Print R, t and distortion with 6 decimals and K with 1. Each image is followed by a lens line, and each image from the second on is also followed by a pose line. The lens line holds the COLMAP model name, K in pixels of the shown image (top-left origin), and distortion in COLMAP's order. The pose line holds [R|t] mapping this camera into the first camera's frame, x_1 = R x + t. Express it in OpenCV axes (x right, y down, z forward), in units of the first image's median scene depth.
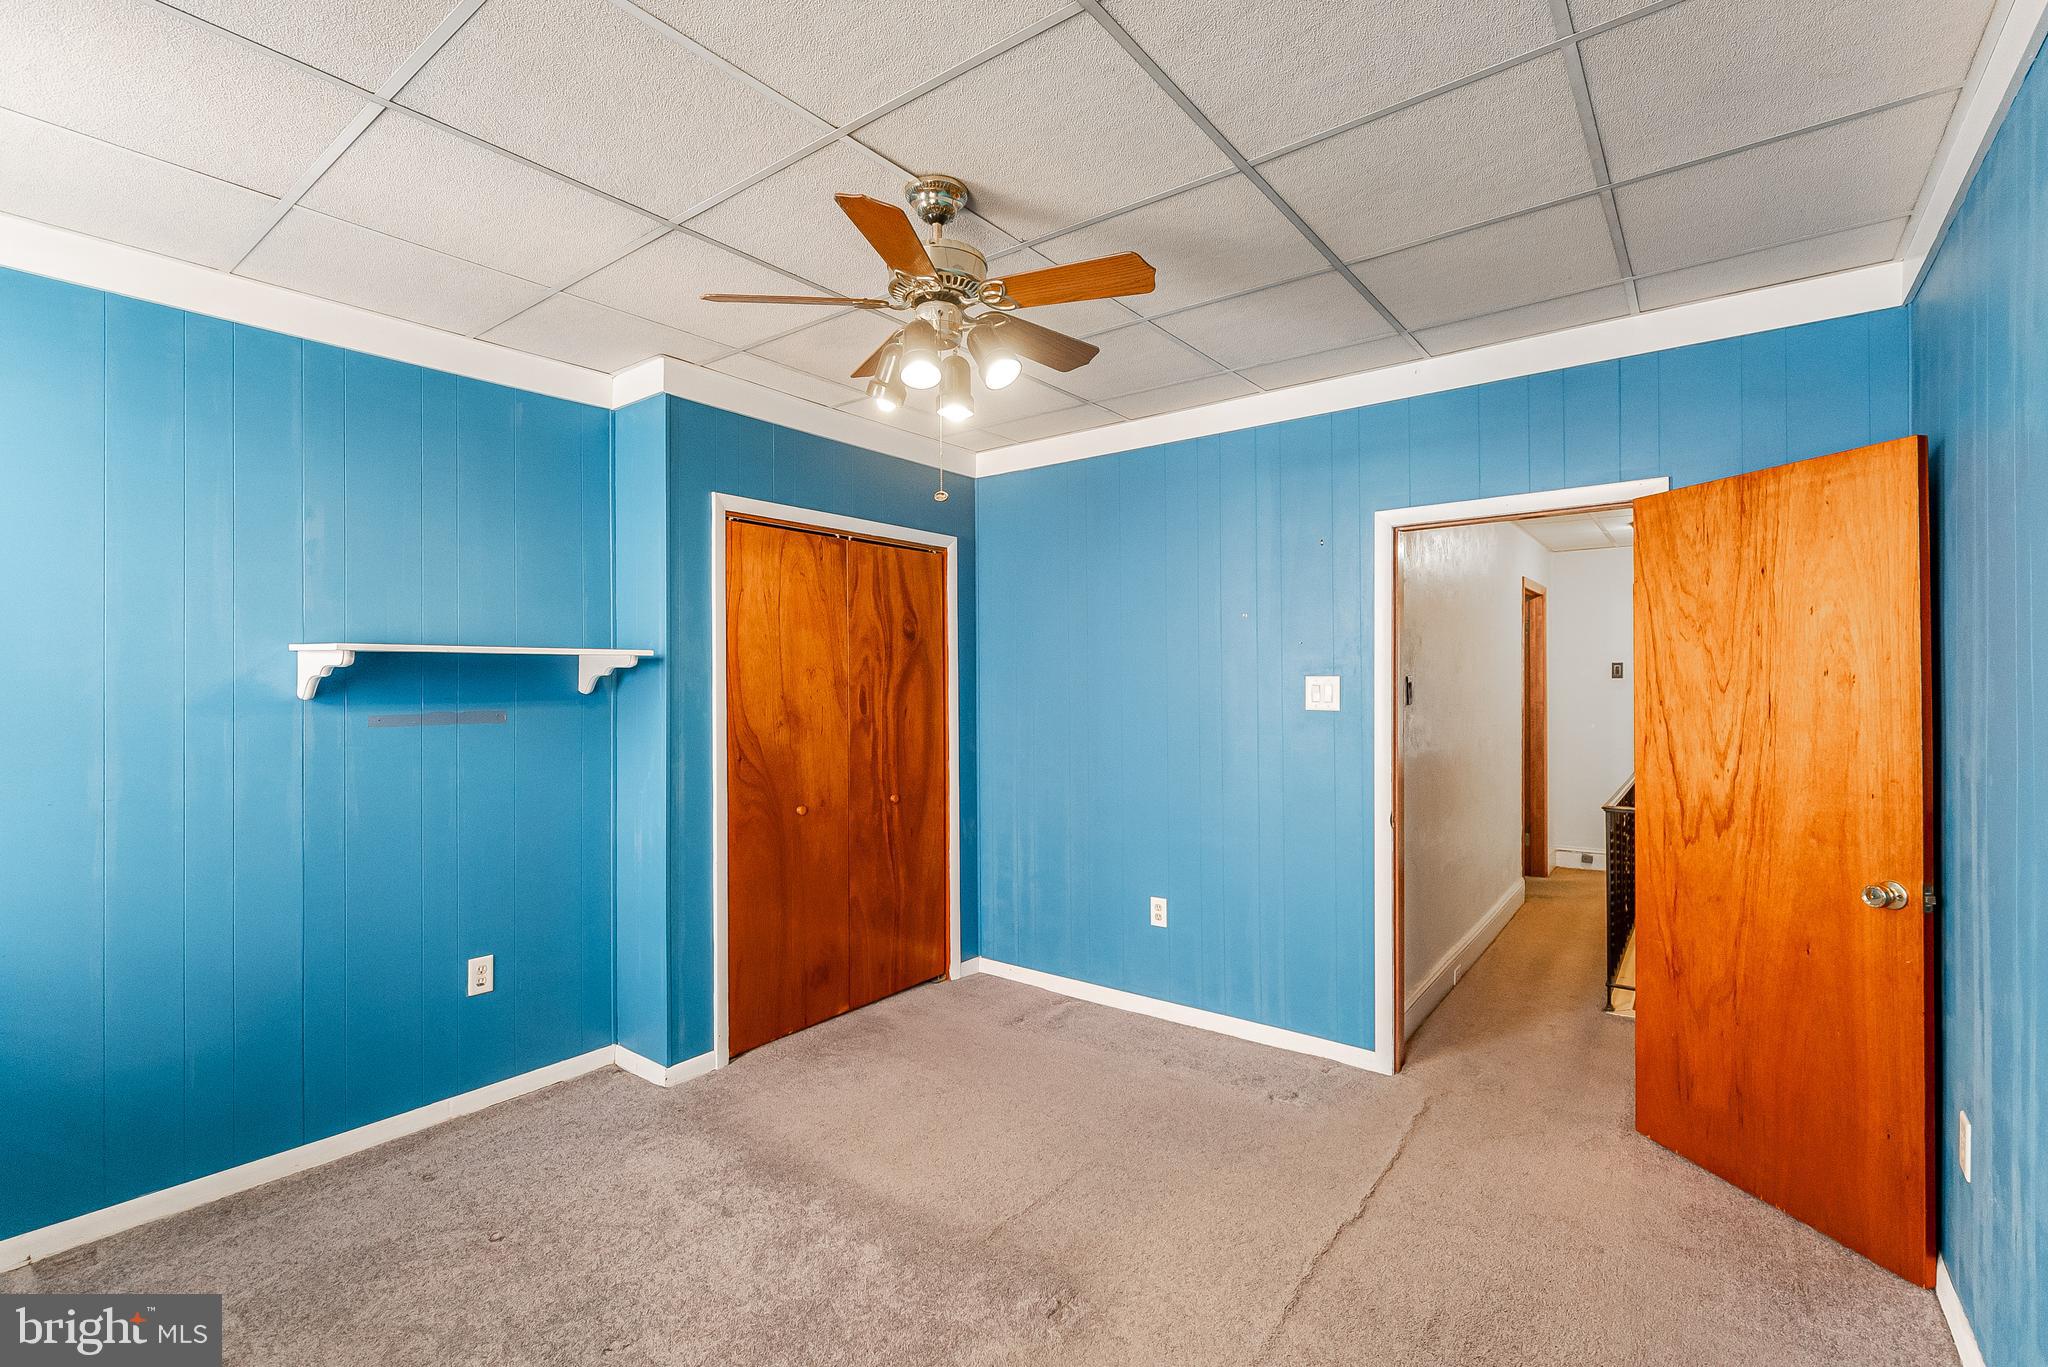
lens RADIAL K [[924.8, 0, 1031.1], [0, 924.8, 683.7], [0, 0, 1]] dist [-0.000703, -0.000574]
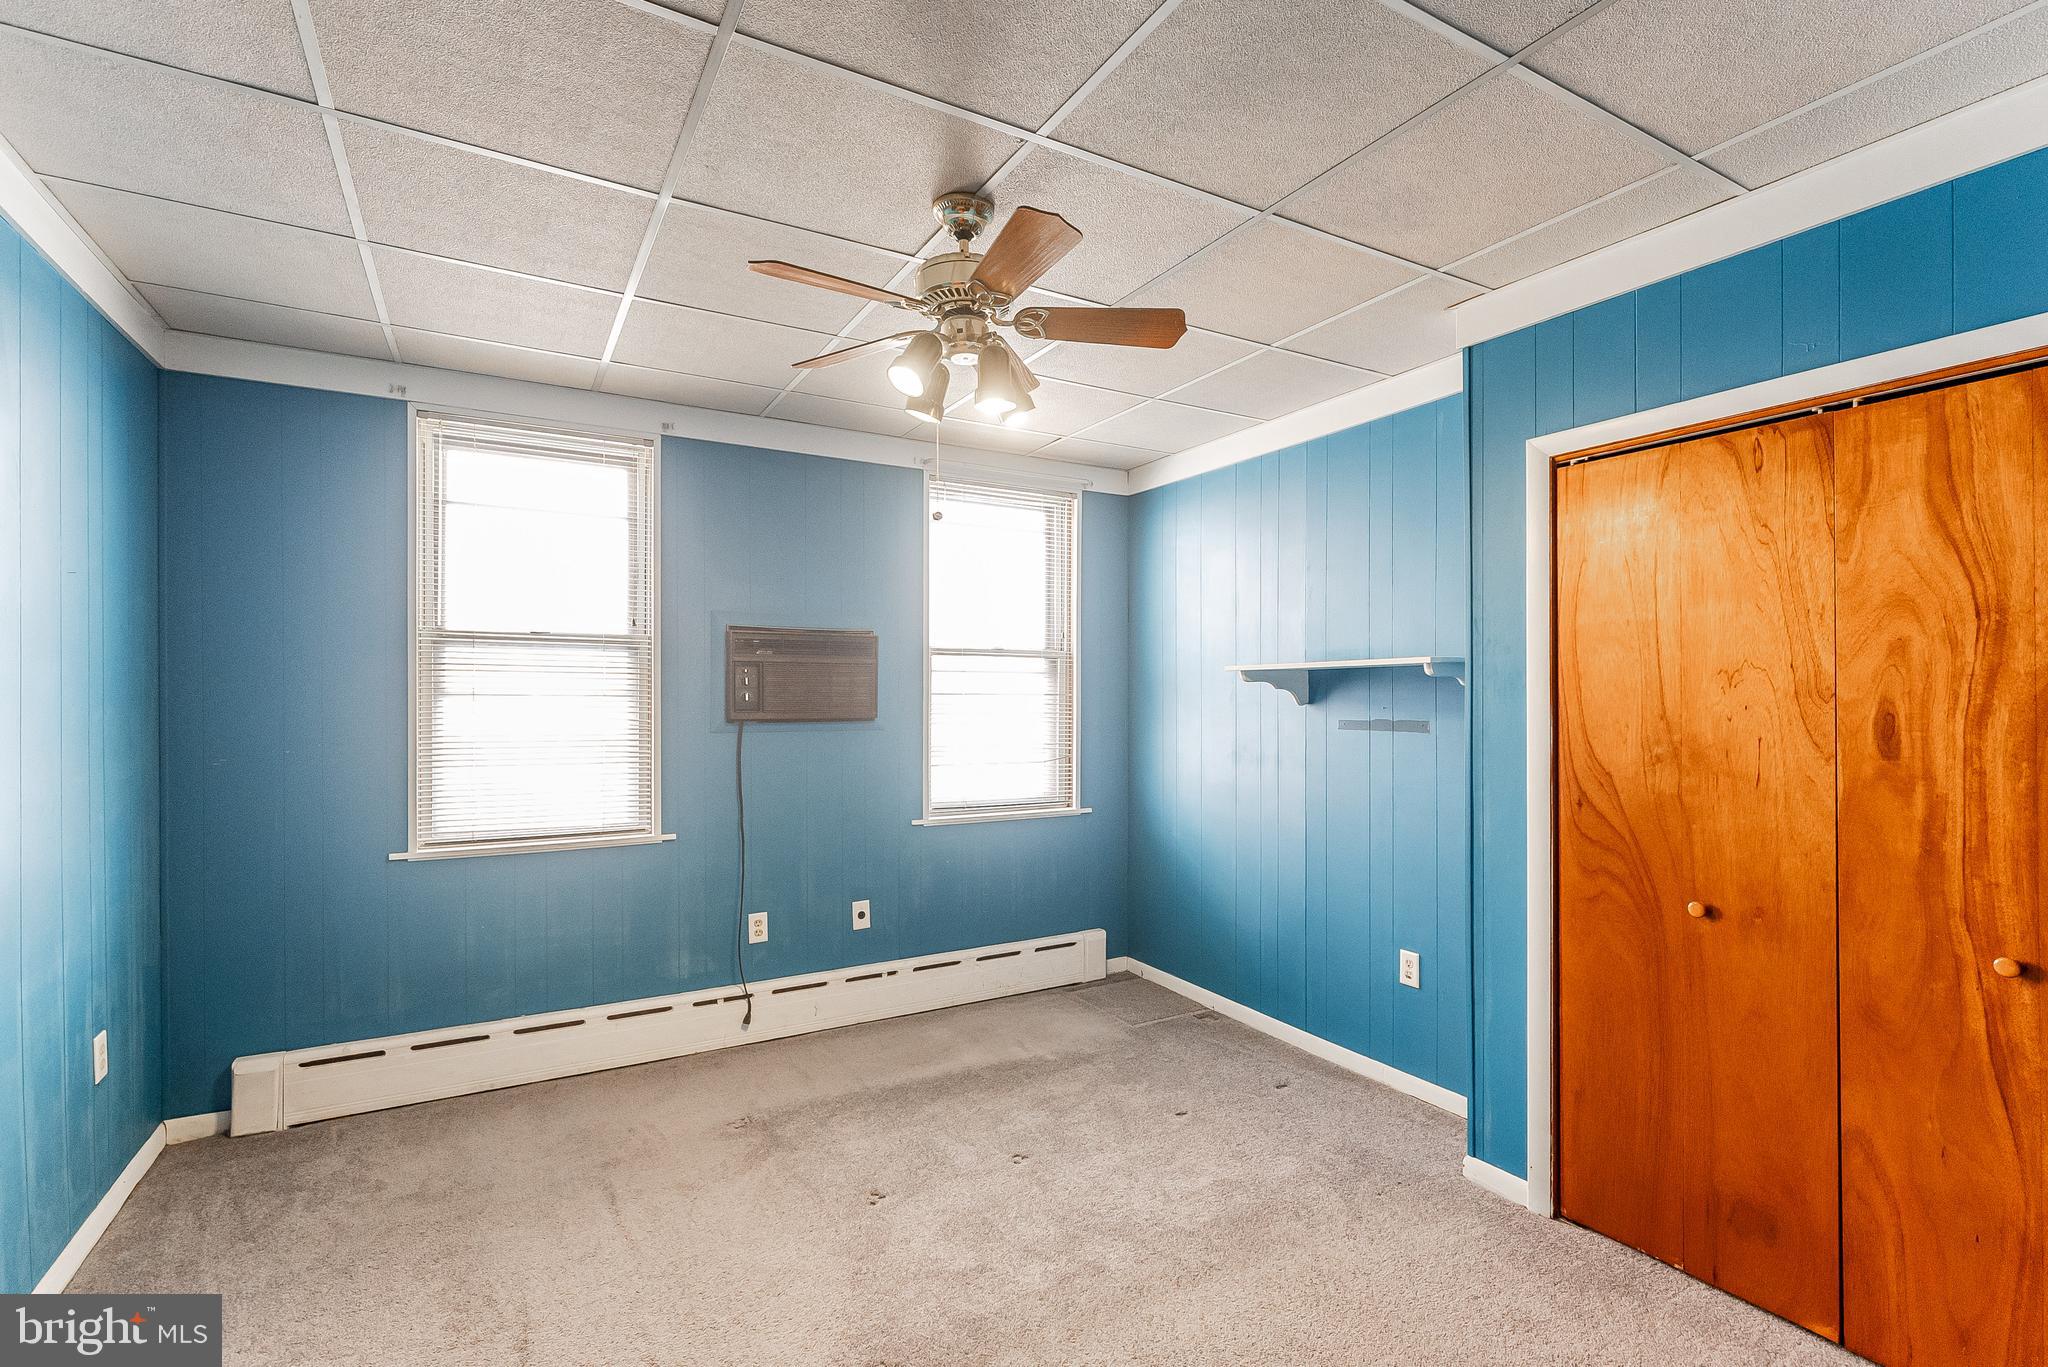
lens RADIAL K [[928.1, 0, 1036.5], [0, 928.1, 689.9], [0, 0, 1]] dist [-0.006773, -0.000518]
pose [[-0.370093, 0.000308, -0.928995, 0.448179], [0.000232, 1.000000, 0.000239, -0.003626], [0.928995, -0.000128, -0.370093, 0.807640]]
